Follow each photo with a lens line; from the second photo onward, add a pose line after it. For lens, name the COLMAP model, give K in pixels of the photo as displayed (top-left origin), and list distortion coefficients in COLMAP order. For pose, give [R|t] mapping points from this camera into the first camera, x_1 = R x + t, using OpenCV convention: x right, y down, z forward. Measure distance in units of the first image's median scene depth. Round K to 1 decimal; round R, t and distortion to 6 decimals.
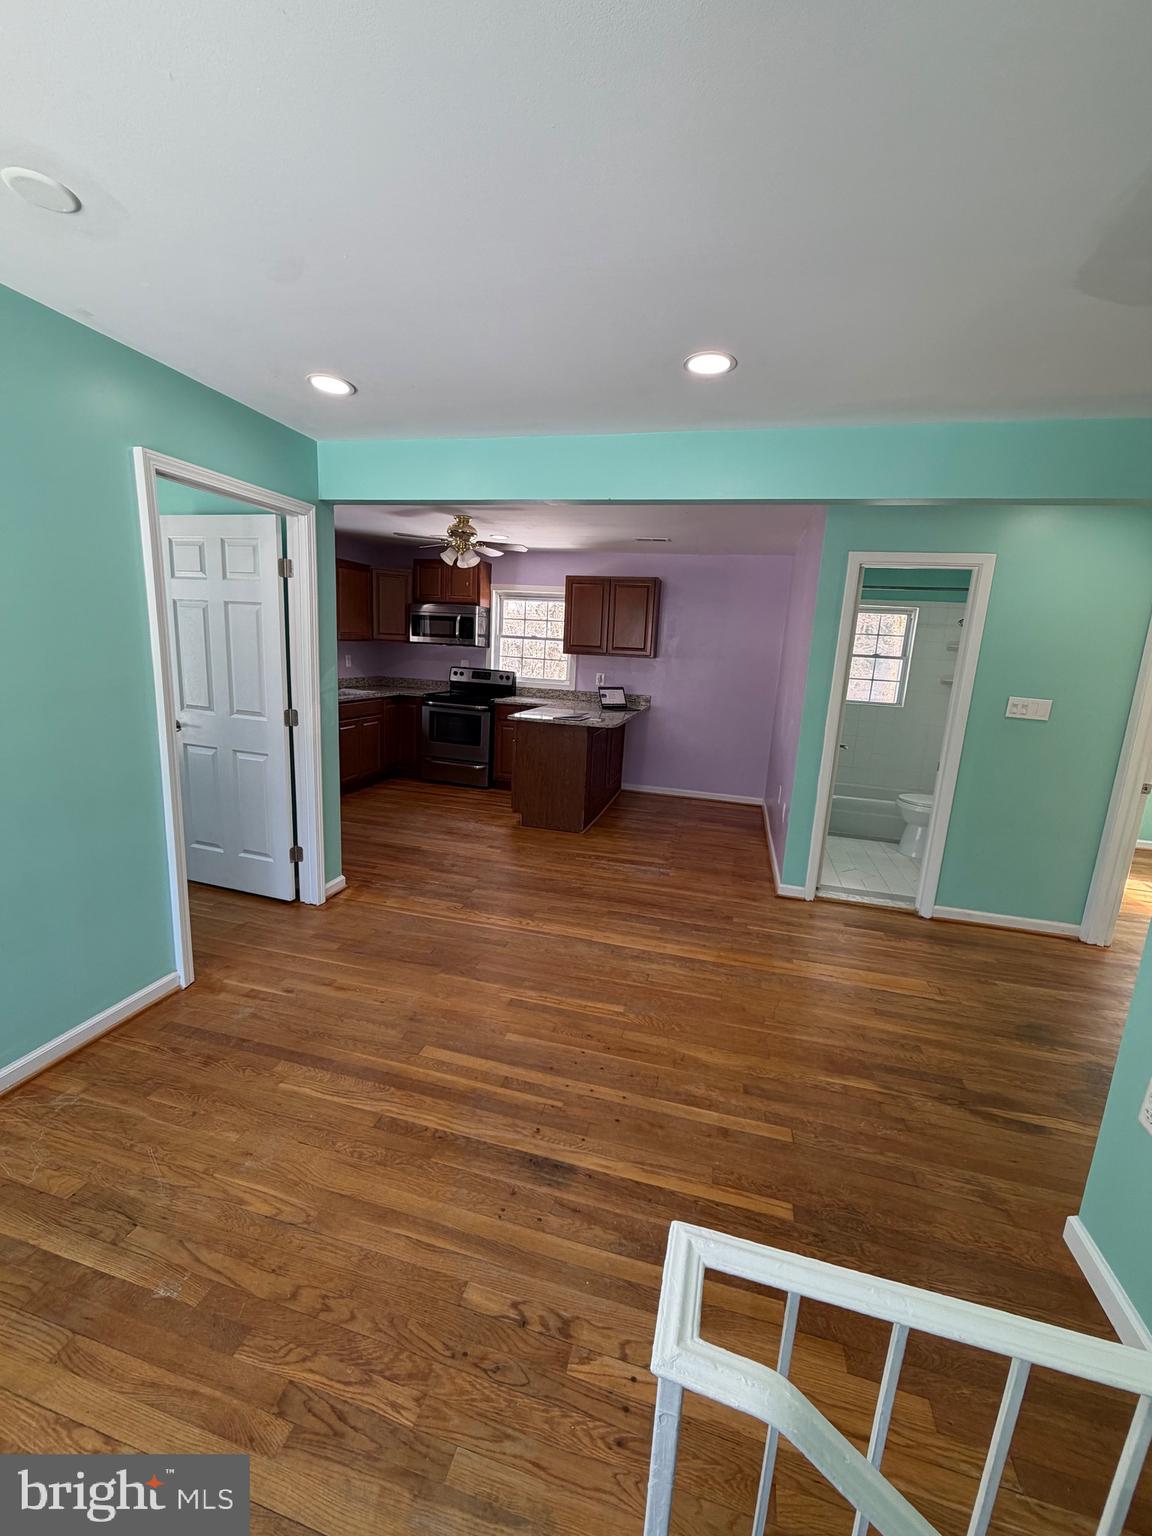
lens RADIAL K [[619.4, 0, 581.3], [0, 619.4, 765.9], [0, 0, 1]] dist [0.000083, 0.000175]
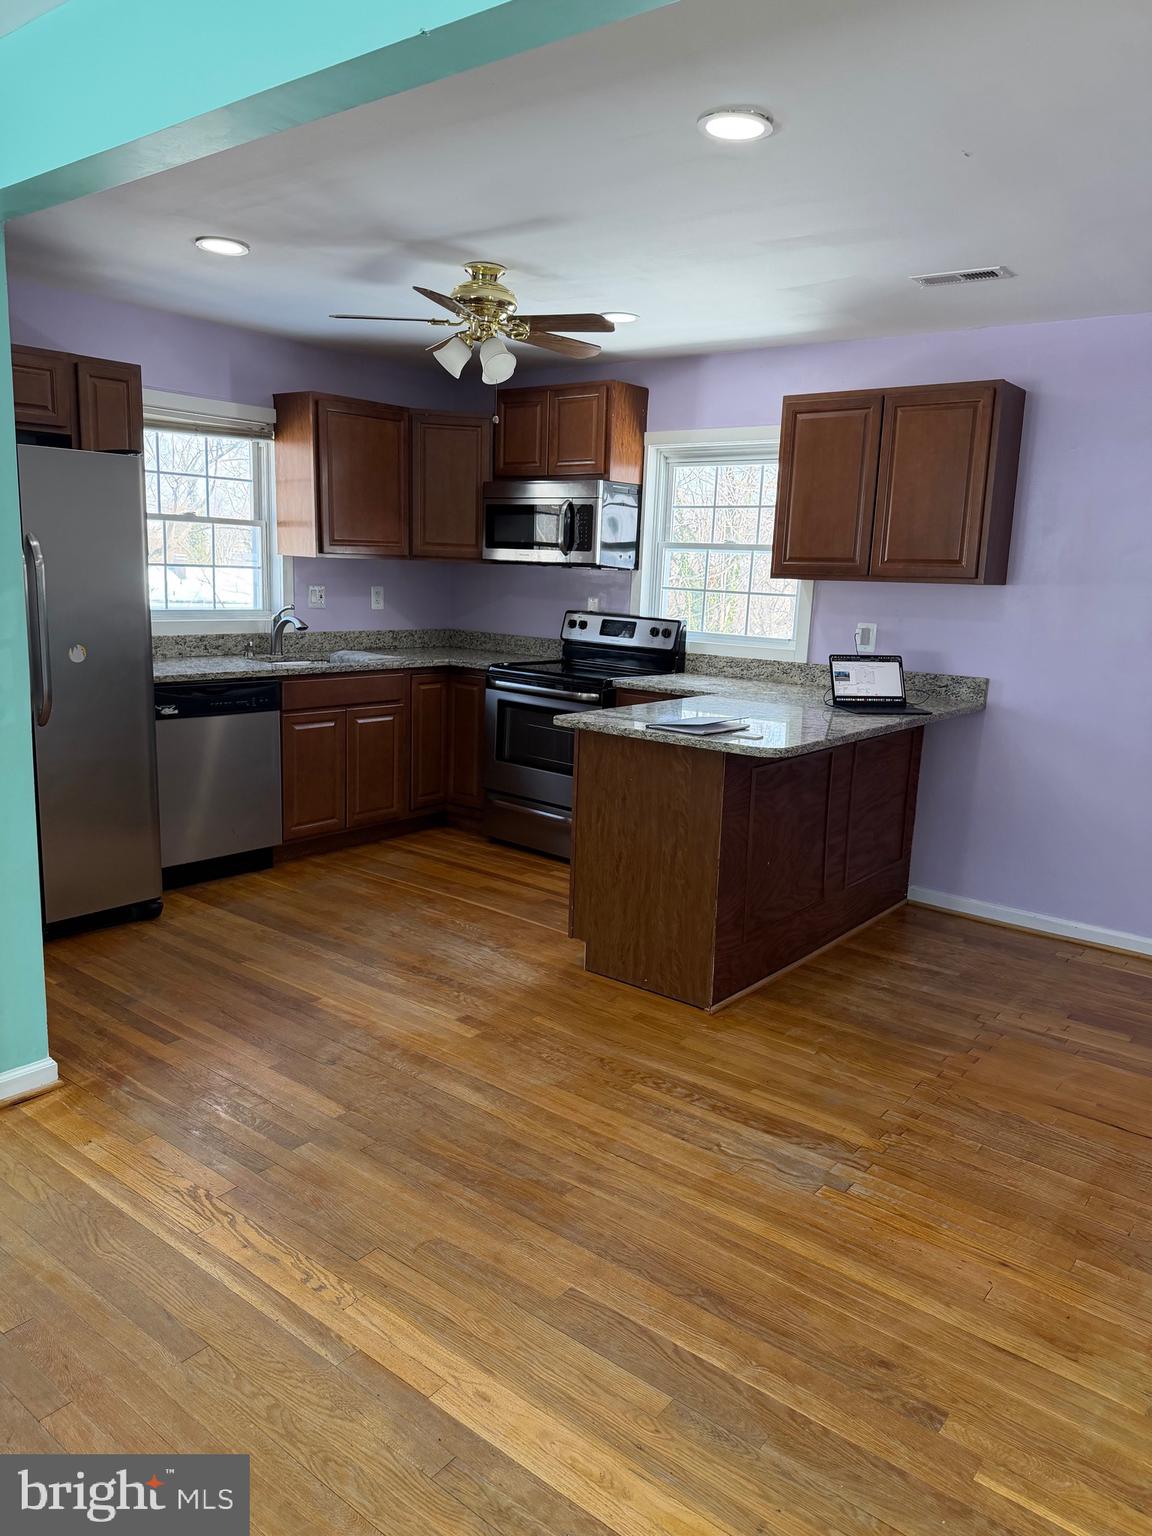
lens RADIAL K [[1078.6, 0, 572.0], [0, 1078.6, 759.1], [0, 0, 1]] dist [0.146439, -0.254186]
pose [[0.912701, 0.055082, -0.404898, 0.245375], [-0.068364, 0.997491, -0.018403, -0.045640], [0.402869, 0.044477, 0.914176, 0.377240]]
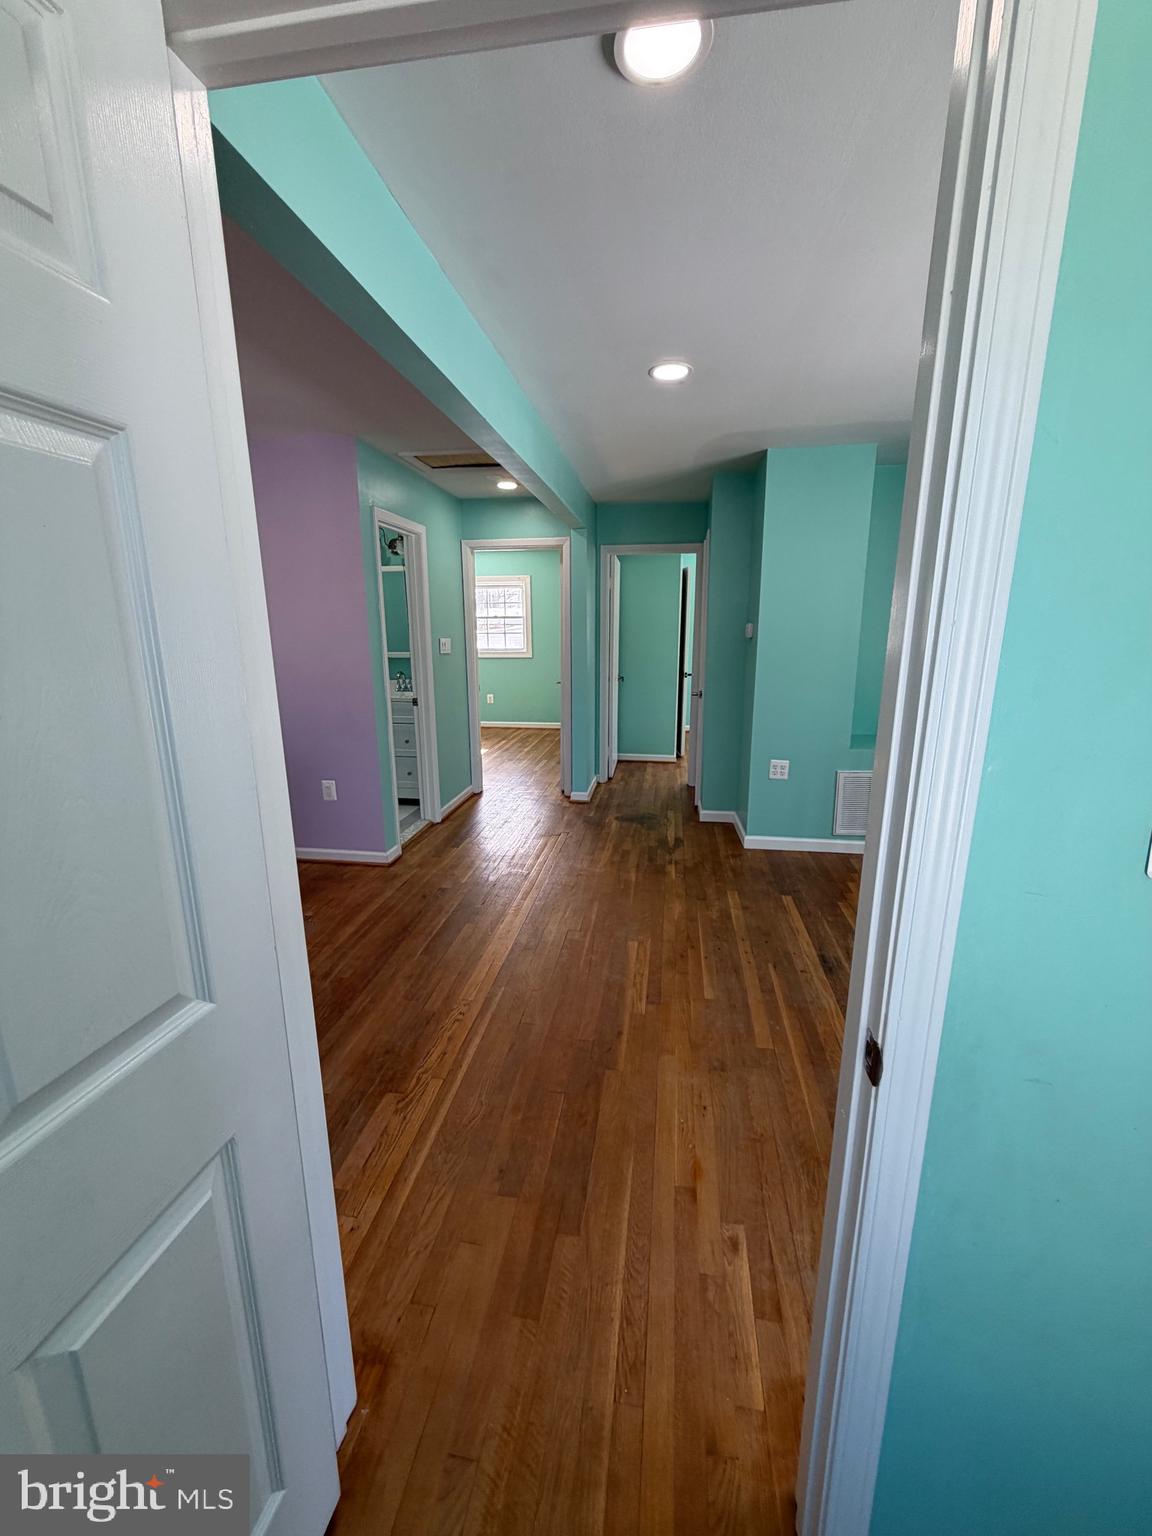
lens RADIAL K [[611.6, 0, 579.0], [0, 611.6, 762.3], [0, 0, 1]] dist [-0.000886, 0.000503]
pose [[-0.101508, -0.272880, 0.956678, -0.572347], [0.192688, 0.938041, 0.288009, -0.155896], [-0.975996, 0.213576, -0.042638, 0.699361]]
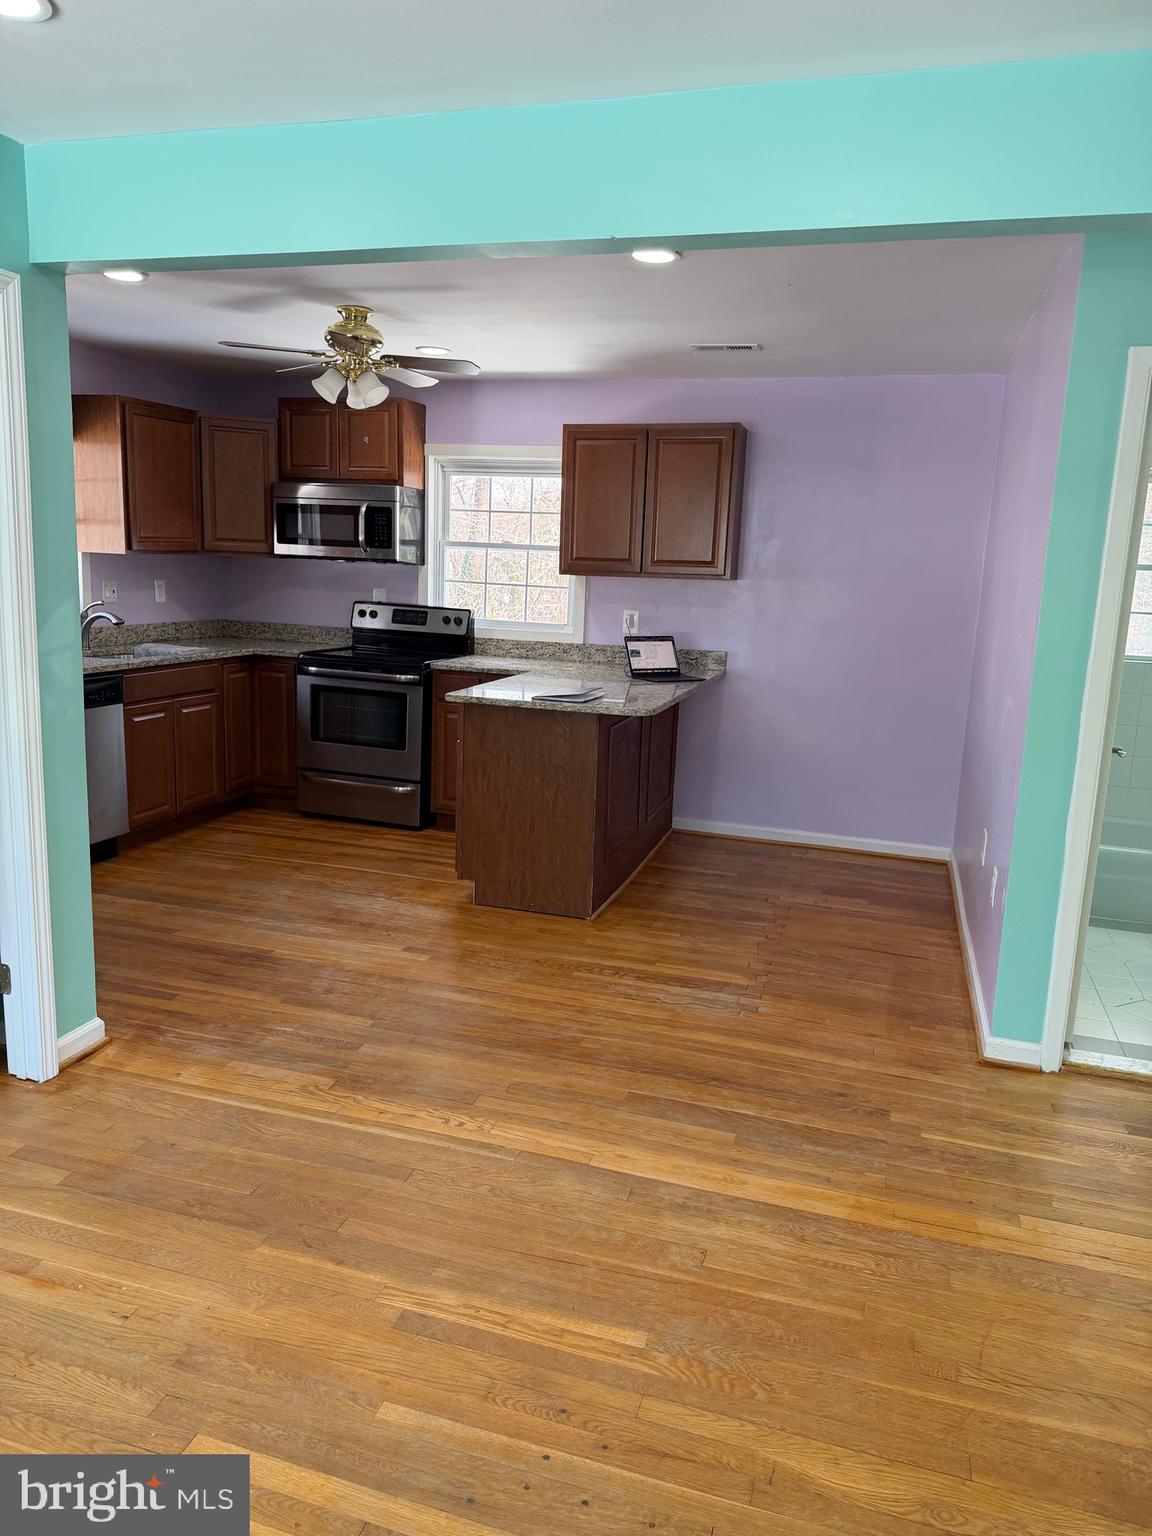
lens RADIAL K [[1078.6, 0, 572.0], [0, 1078.6, 759.1], [0, 0, 1]] dist [0.146439, -0.254186]
pose [[0.998930, -0.005825, -0.045890, 0.034855], [0.005235, 0.999902, -0.012963, -0.016856], [0.045961, 0.012709, 0.998862, 0.117970]]
